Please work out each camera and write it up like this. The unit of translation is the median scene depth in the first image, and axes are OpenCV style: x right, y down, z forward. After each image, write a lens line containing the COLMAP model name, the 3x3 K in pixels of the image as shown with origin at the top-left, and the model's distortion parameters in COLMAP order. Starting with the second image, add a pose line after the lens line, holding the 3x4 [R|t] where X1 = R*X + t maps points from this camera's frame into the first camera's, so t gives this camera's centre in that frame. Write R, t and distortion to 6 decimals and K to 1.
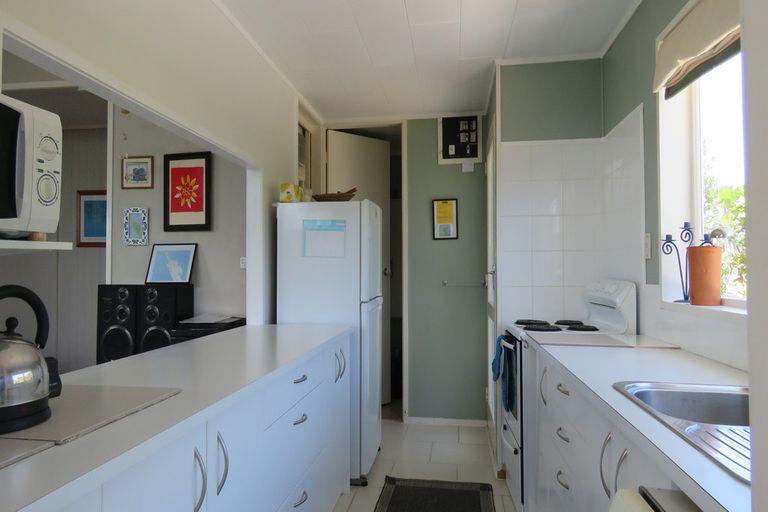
lens RADIAL K [[492.2, 0, 384.0], [0, 492.2, 256.0], [0, 0, 1]] dist [-0.005358, -0.002360]
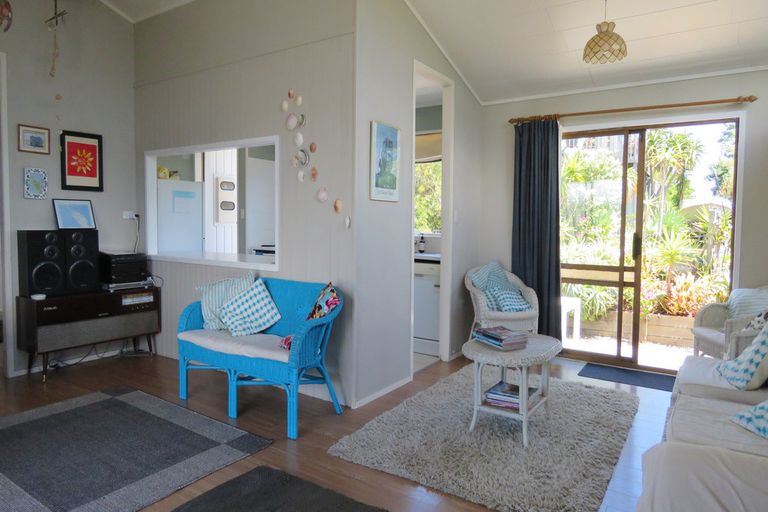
lens RADIAL K [[492.2, 0, 384.0], [0, 492.2, 256.0], [0, 0, 1]] dist [-0.005358, -0.002360]
pose [[0.425033, -0.055875, 0.903452, -1.277042], [-0.029283, 0.996722, 0.075419, 0.002718], [-0.904704, -0.058511, 0.422004, -0.338798]]
